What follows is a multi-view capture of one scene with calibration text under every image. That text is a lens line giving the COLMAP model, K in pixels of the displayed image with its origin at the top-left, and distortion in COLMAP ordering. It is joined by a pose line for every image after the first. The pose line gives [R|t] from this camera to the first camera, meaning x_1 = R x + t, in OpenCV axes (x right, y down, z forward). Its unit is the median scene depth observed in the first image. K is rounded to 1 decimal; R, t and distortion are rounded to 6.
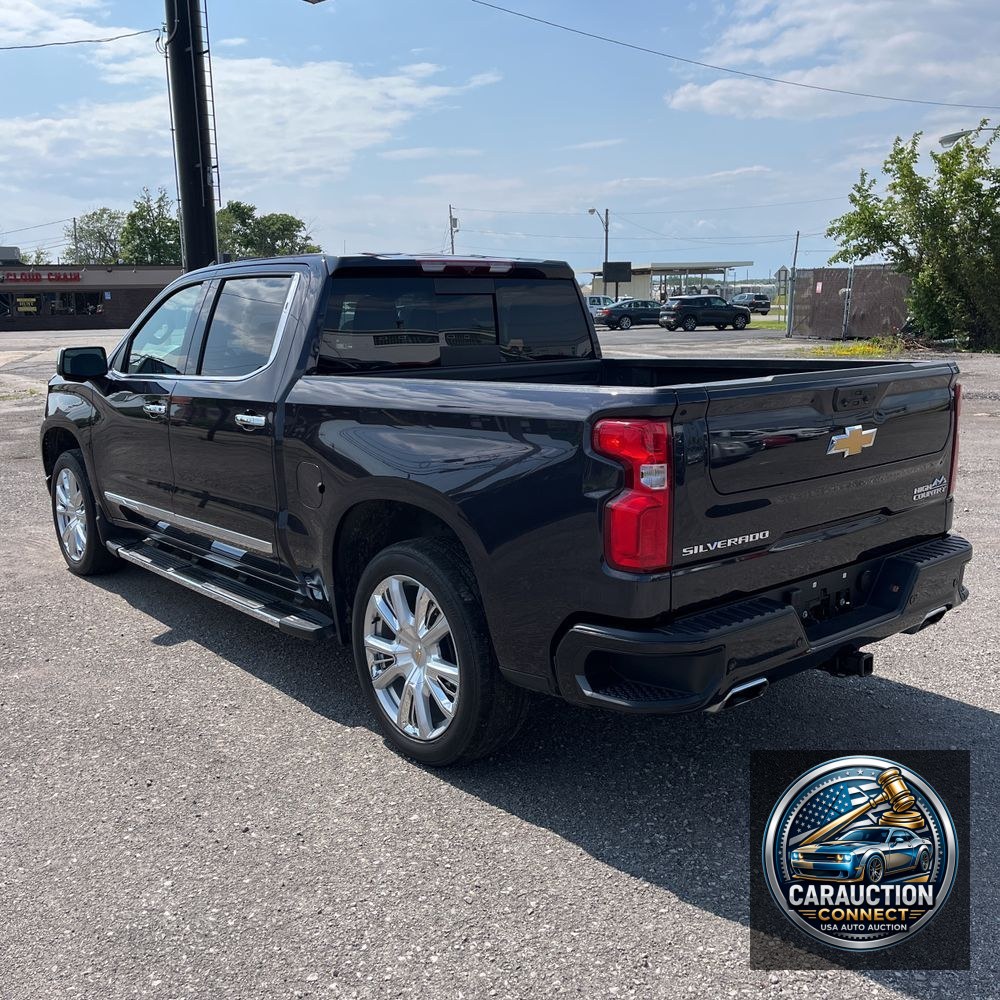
lens RADIAL K [[1021.3, 0, 500.9], [0, 1021.3, 478.6], [0, 0, 1]] dist [0.037737, -0.005896]
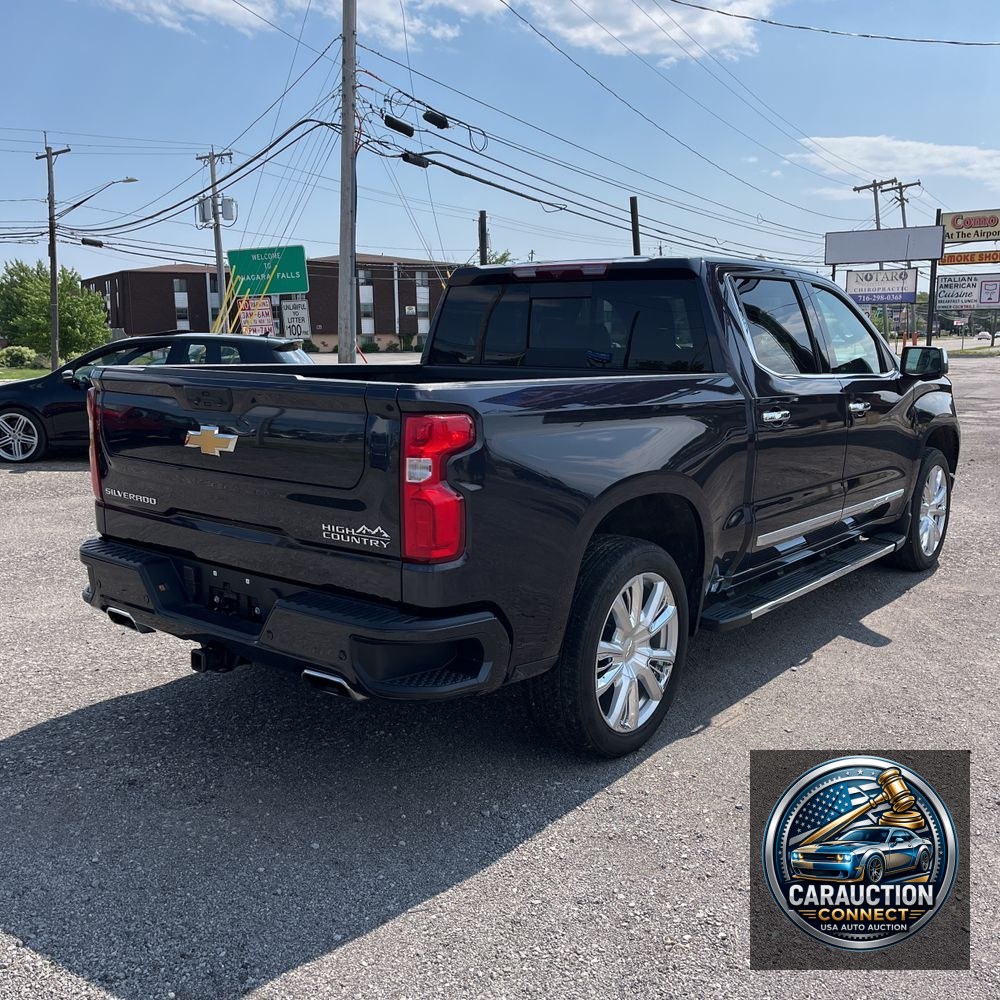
lens RADIAL K [[1015.1, 0, 496.5], [0, 1015.1, 519.5], [0, 0, 1]] dist [0.031049, 0.031060]
pose [[0.207563, 0.199252, -0.957714, 0.970318], [-0.163920, 0.972277, 0.166756, -0.124329], [0.964390, 0.122376, 0.234470, 0.728877]]
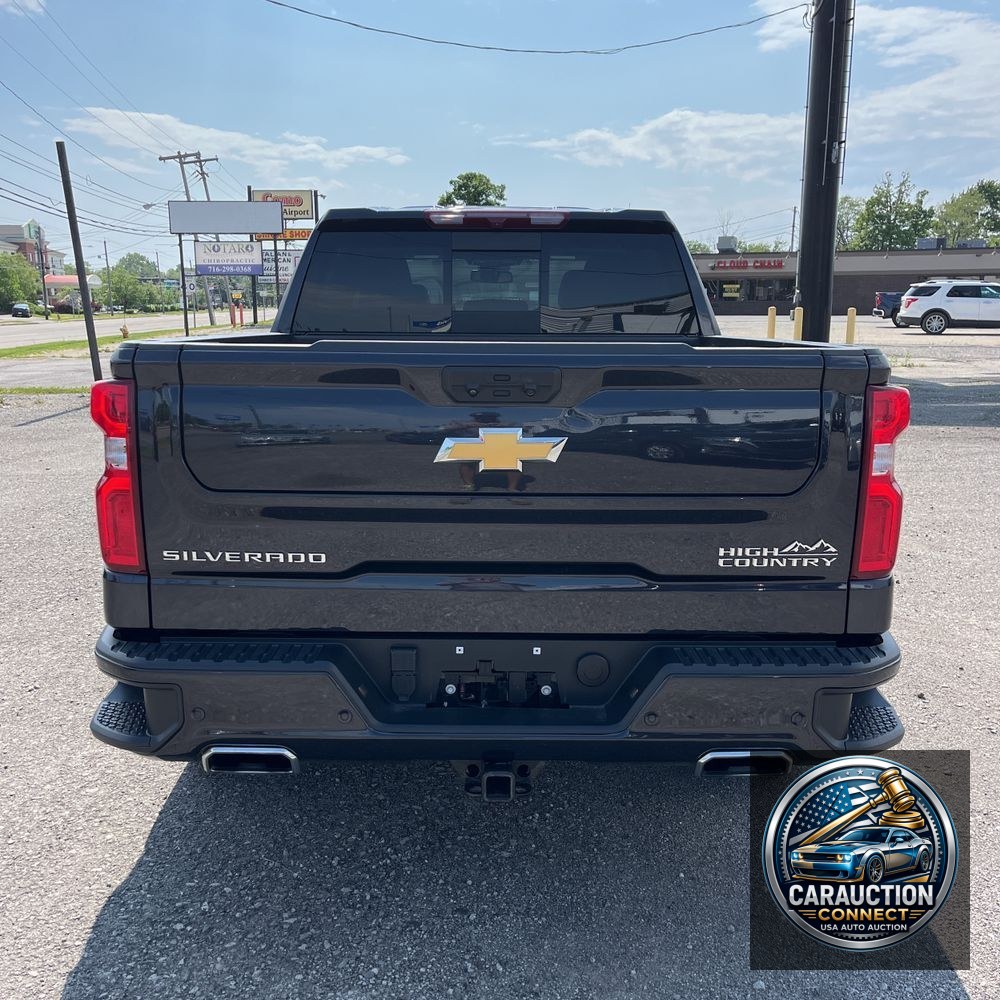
lens RADIAL K [[1022.3, 0, 500.0], [0, 1022.3, 500.0], [0, 0, 1]] dist [0.040591, -0.007341]
pose [[0.770734, 0.144301, -0.620602, 0.527695], [-0.125828, 0.989306, 0.073765, -0.037069], [0.624609, 0.021235, 0.780649, 0.335535]]
